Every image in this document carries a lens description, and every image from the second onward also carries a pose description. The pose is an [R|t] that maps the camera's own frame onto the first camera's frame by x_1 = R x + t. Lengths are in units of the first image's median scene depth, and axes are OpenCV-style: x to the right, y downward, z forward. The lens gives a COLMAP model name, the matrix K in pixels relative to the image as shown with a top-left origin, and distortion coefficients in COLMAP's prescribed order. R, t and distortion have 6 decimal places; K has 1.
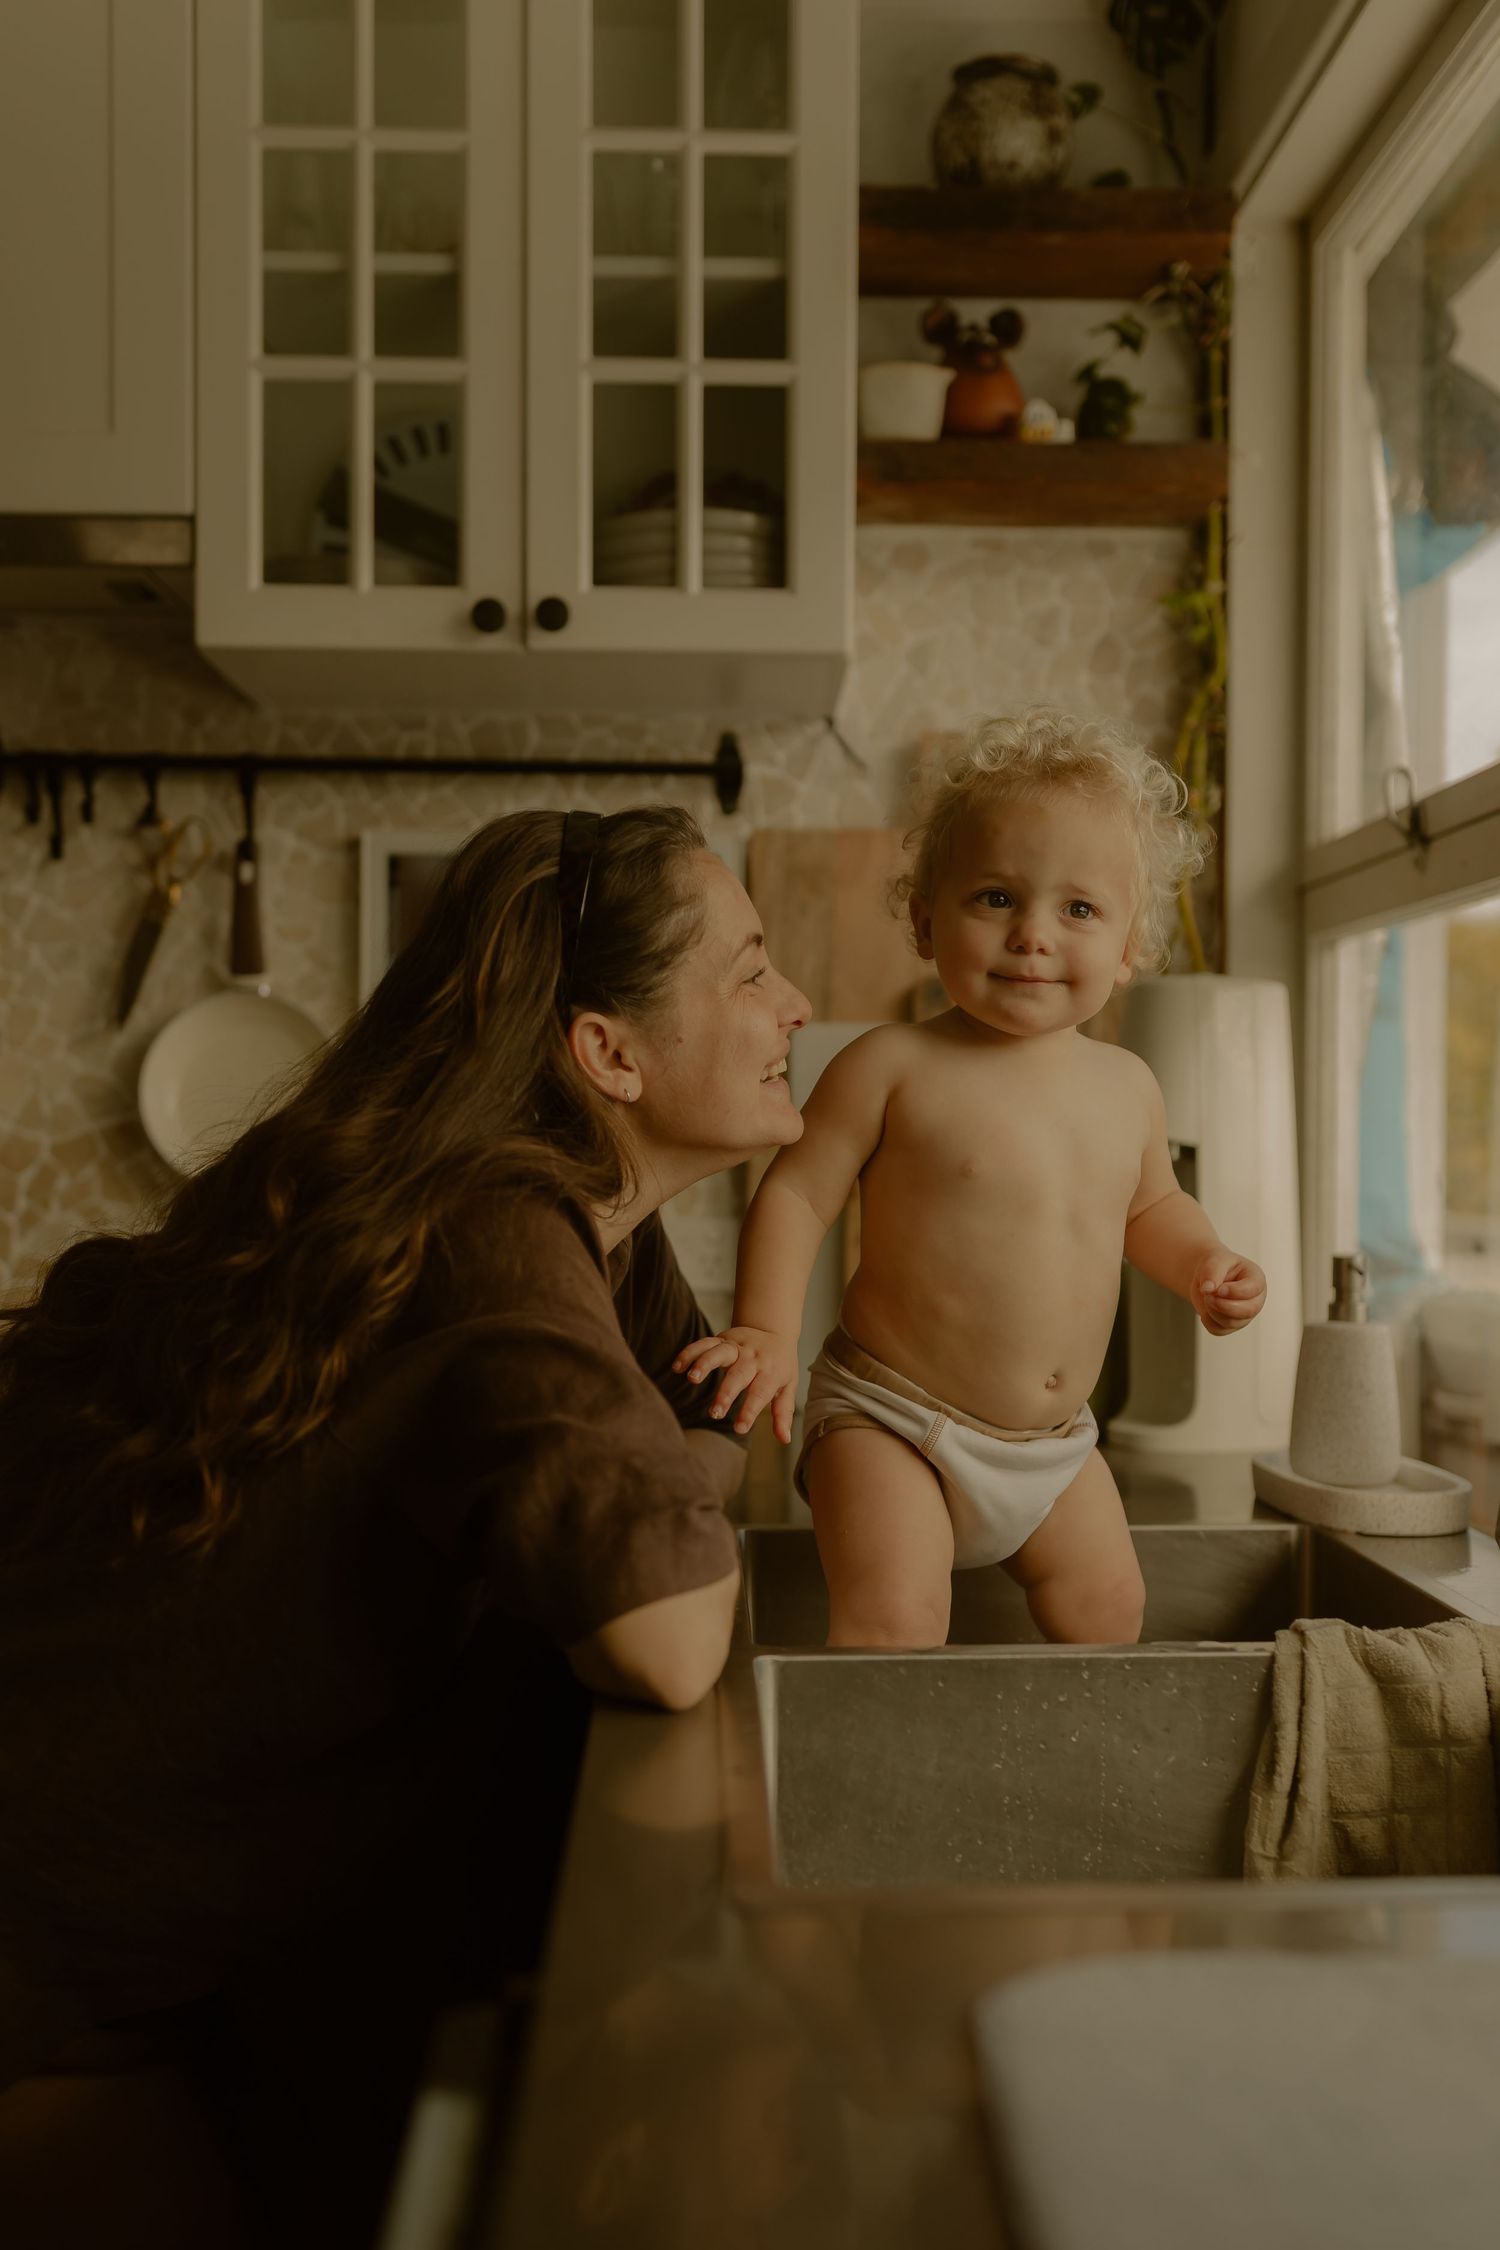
lens RADIAL K [[2291.1, 0, 763.4], [0, 2291.1, 1191.9], [0, 0, 1]] dist [0.008699, 0.000000]
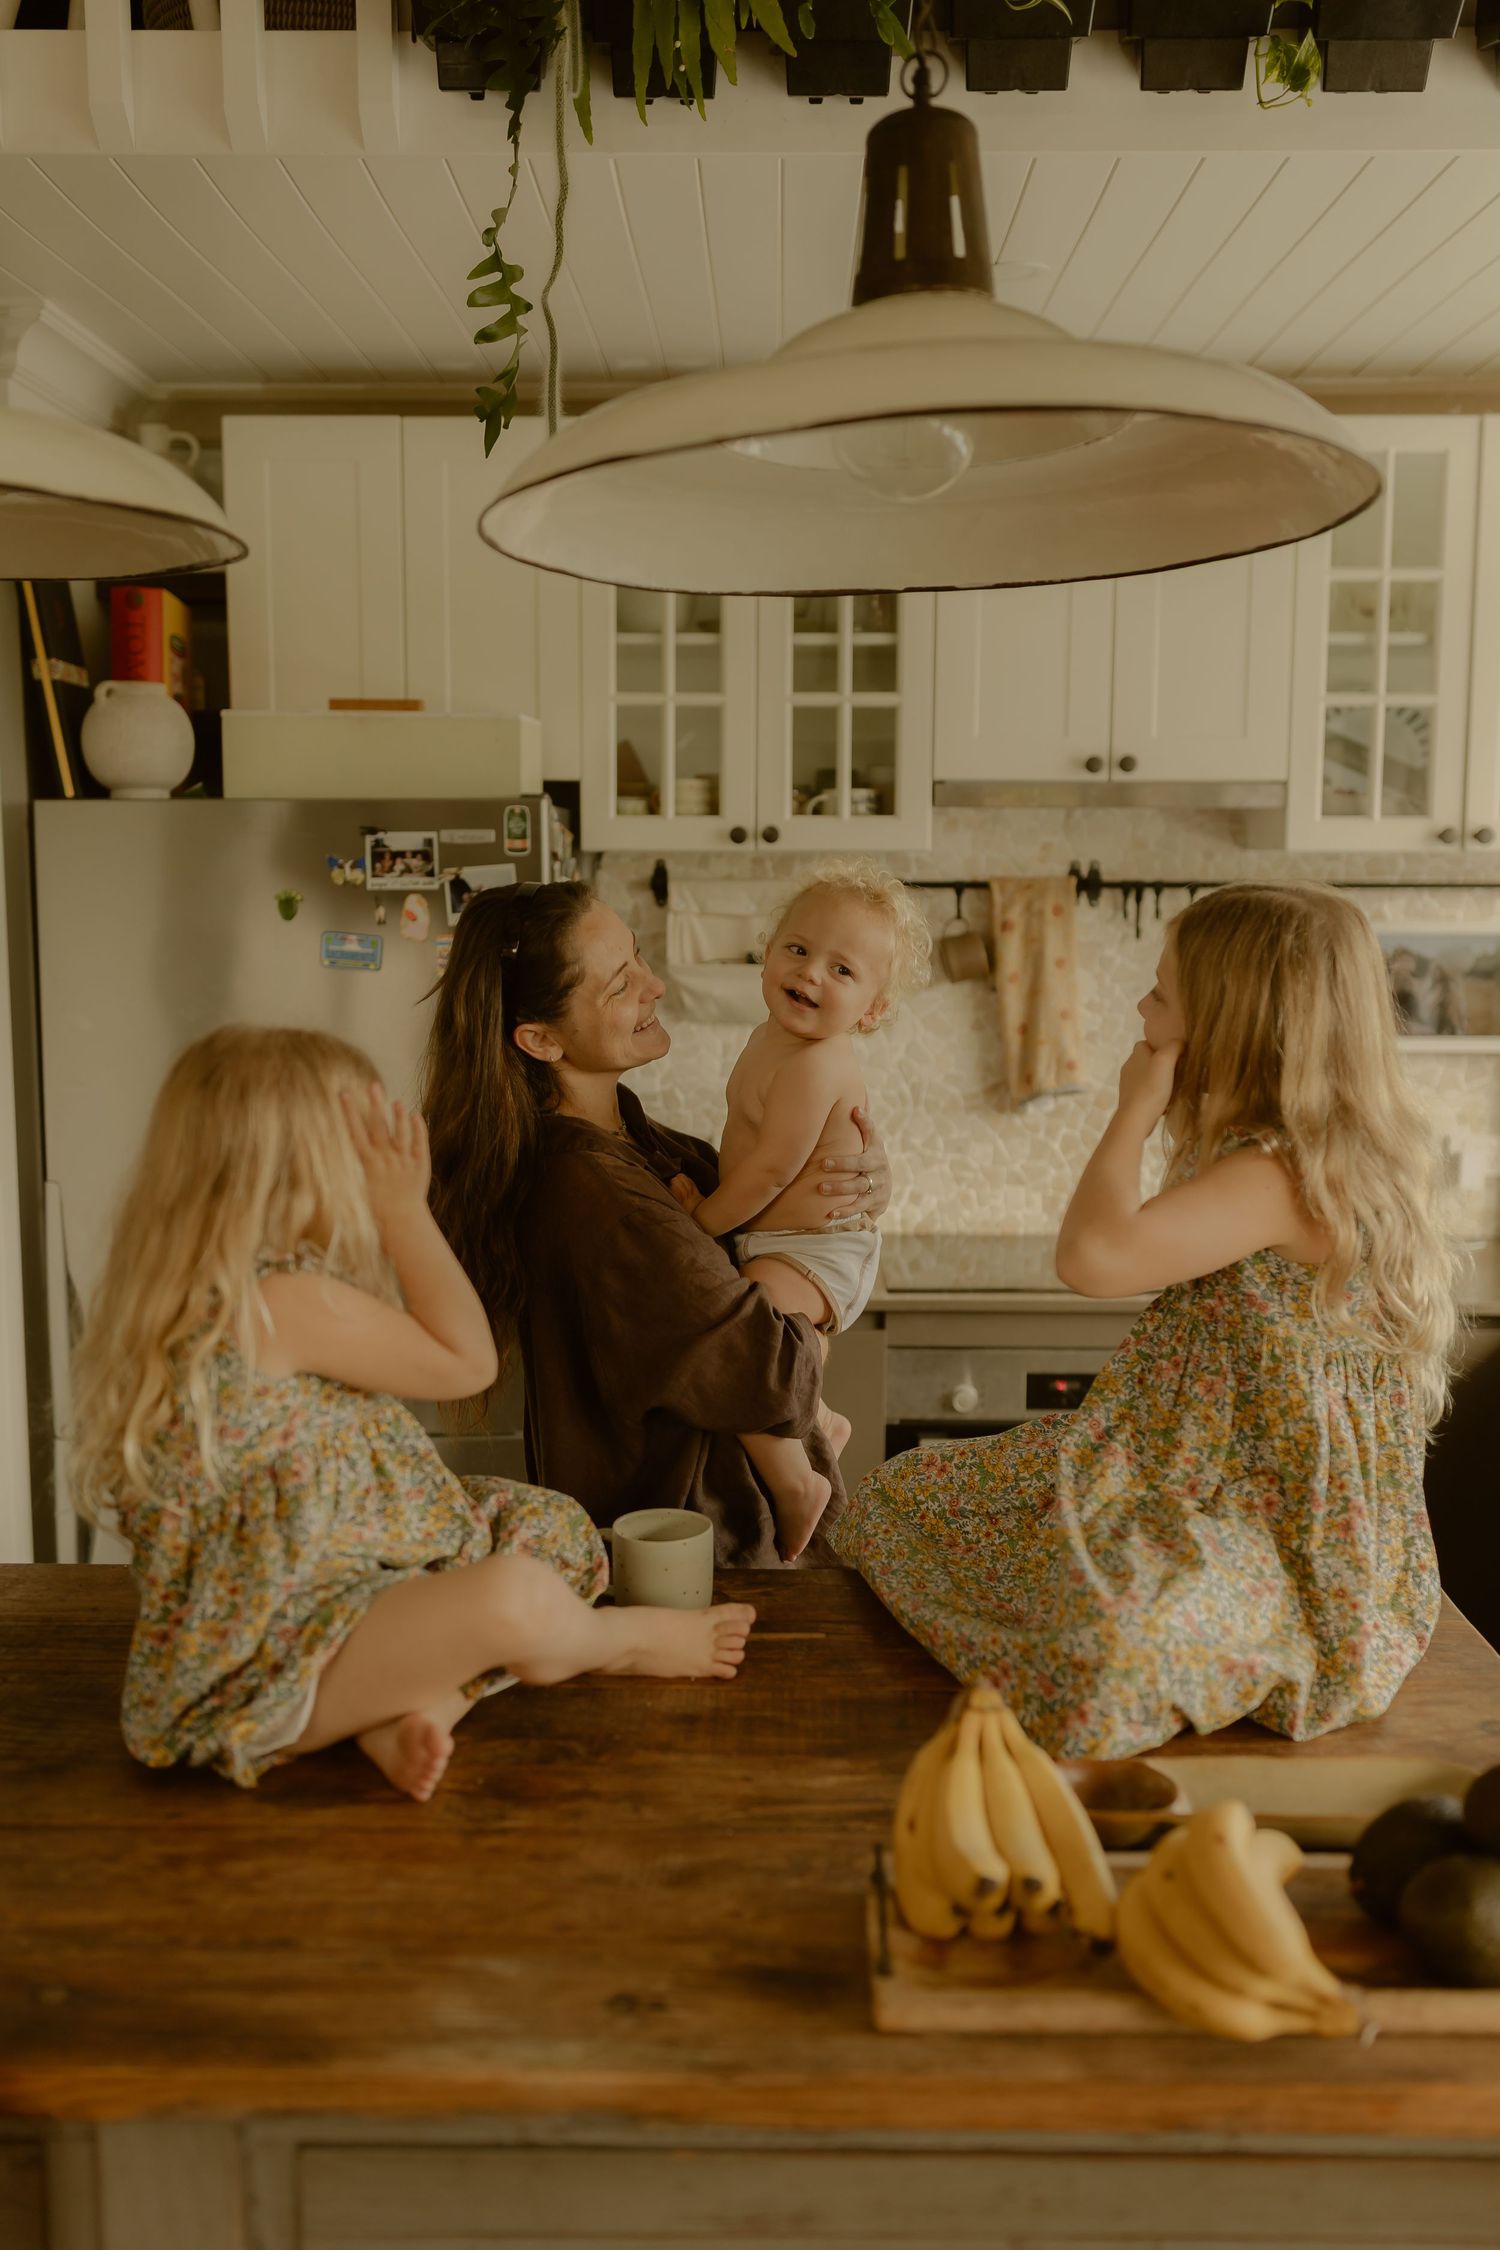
lens RADIAL K [[2126.5, 0, 762.3], [0, 2126.5, 1124.1], [0, 0, 1]] dist [0.007282, 0.000000]
pose [[0.999413, -0.000073, -0.034261, -0.546198], [0.003707, 0.994359, 0.105999, -0.179151], [0.034060, -0.106064, 0.993776, -0.678275]]
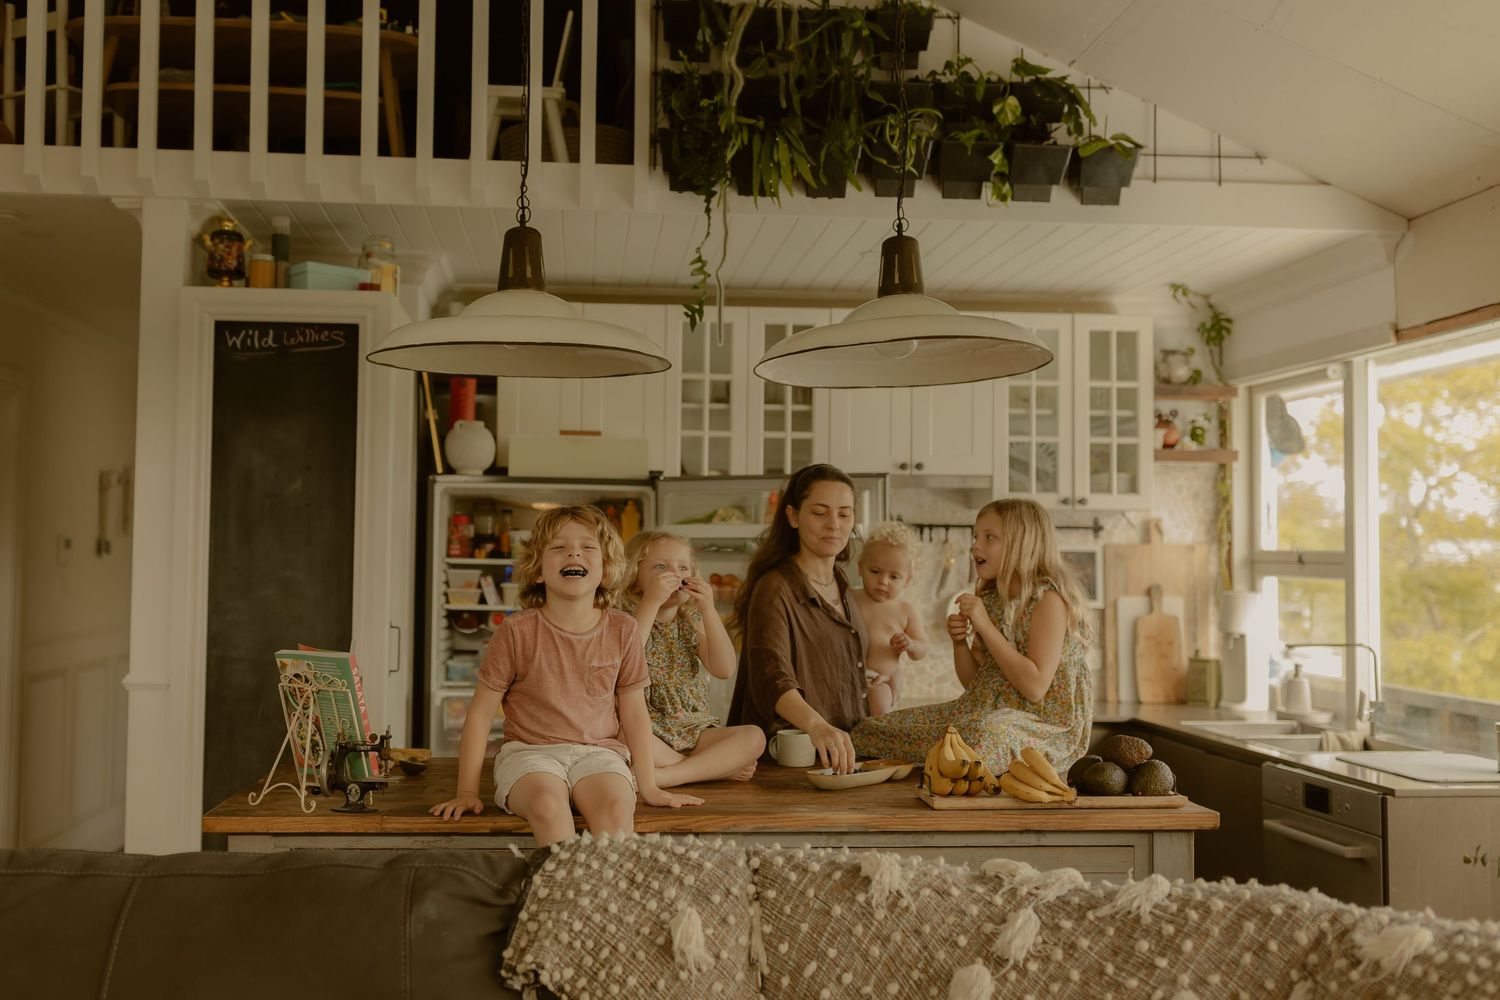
lens RADIAL K [[1527.4, 0, 701.5], [0, 1527.4, 489.5], [0, 0, 1]] dist [0.008699, 0.000000]
pose [[0.998555, 0.006705, 0.053325, -0.796887], [-0.003055, 0.997665, -0.068234, -0.076370], [-0.053658, 0.067972, 0.996243, -1.446783]]
